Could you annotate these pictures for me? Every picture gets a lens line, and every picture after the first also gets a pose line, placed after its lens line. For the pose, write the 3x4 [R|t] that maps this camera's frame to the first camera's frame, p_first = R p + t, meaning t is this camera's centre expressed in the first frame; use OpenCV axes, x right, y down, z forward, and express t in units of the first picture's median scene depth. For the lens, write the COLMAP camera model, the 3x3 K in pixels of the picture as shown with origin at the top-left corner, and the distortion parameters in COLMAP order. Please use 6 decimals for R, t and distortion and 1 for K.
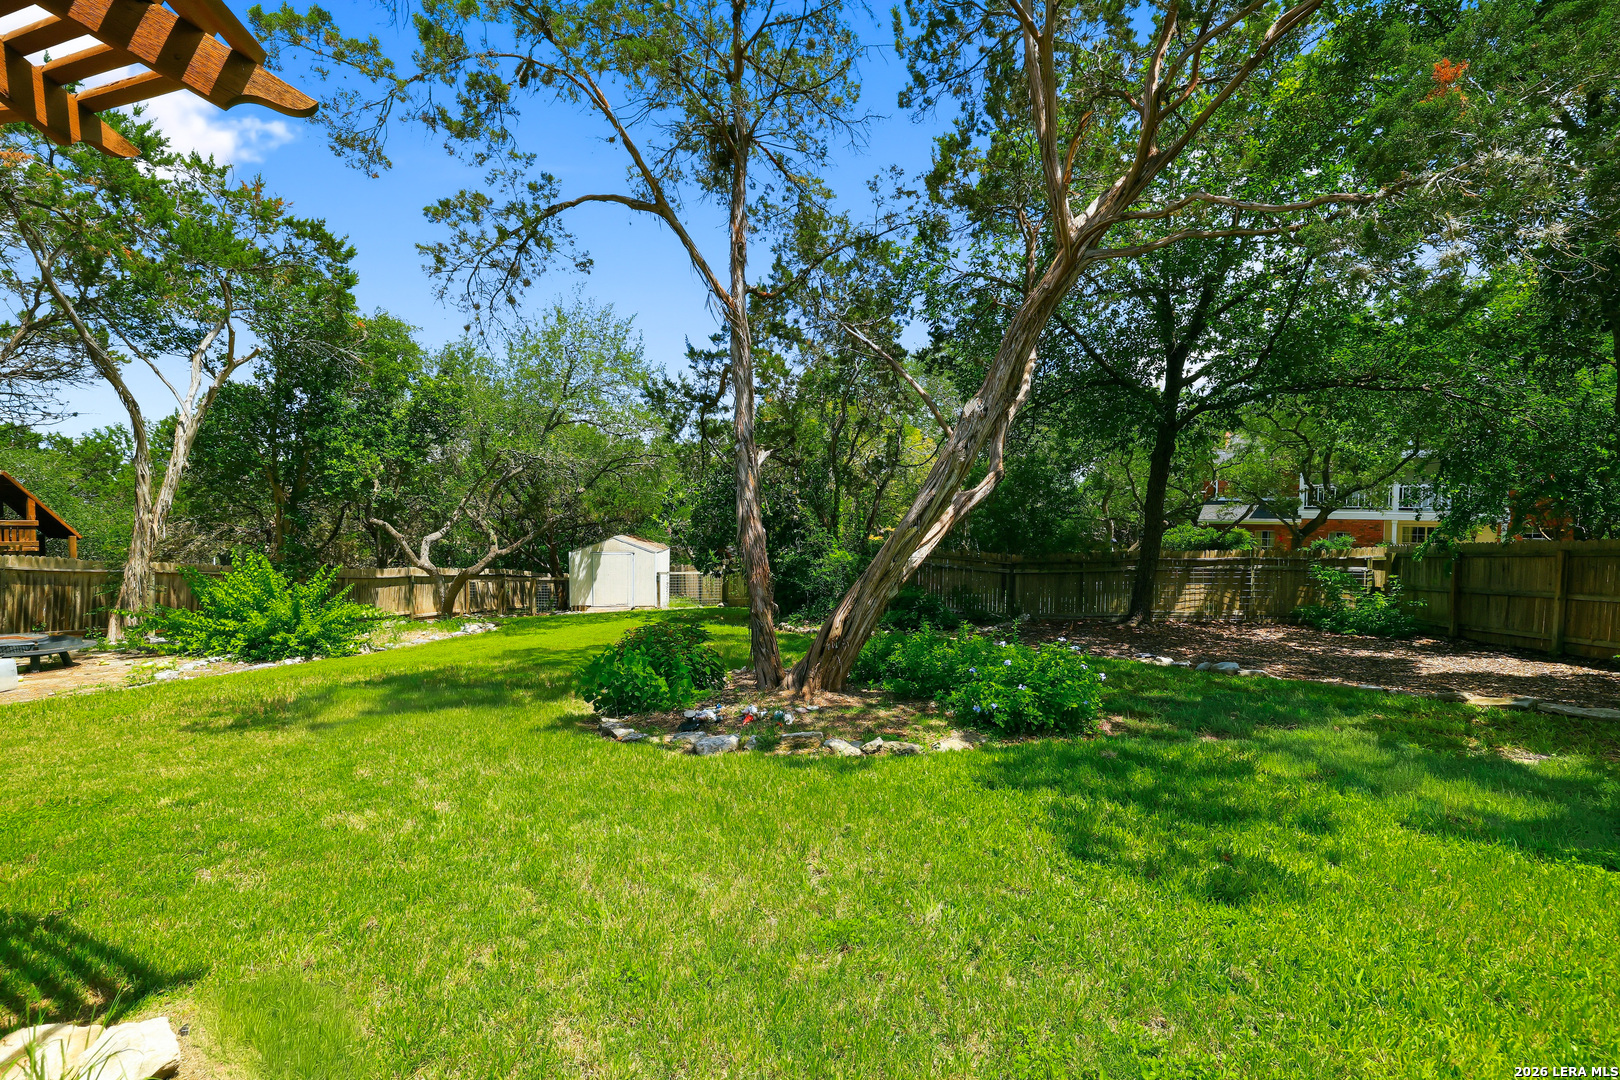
lens RADIAL K [[702.1, 0, 824.5], [0, 702.1, 535.0], [0, 0, 1]] dist [0.001641, 0.001521]
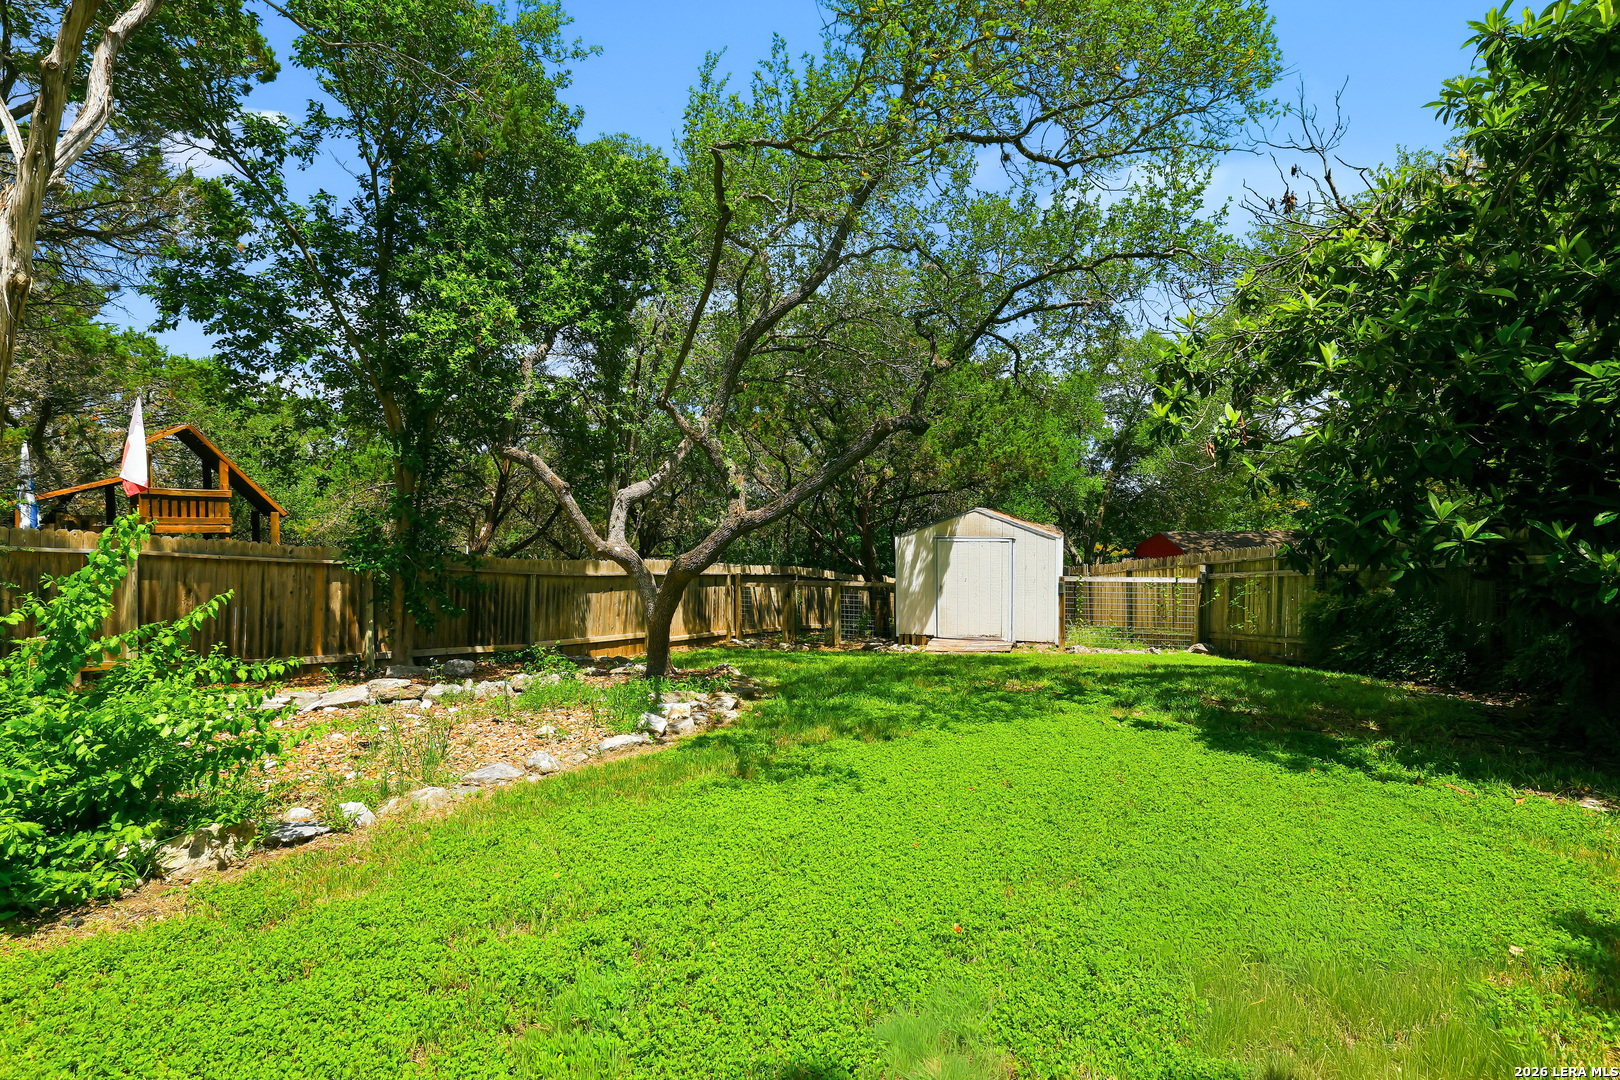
lens RADIAL K [[737.3, 0, 809.9], [0, 737.3, 534.9], [0, 0, 1]] dist [0.000224, 0.000049]
pose [[0.905394, -0.002473, -0.424565, -0.176483], [-0.000299, 0.999979, -0.006464, 0.025749], [0.424572, 0.005980, 0.905374, 0.440710]]
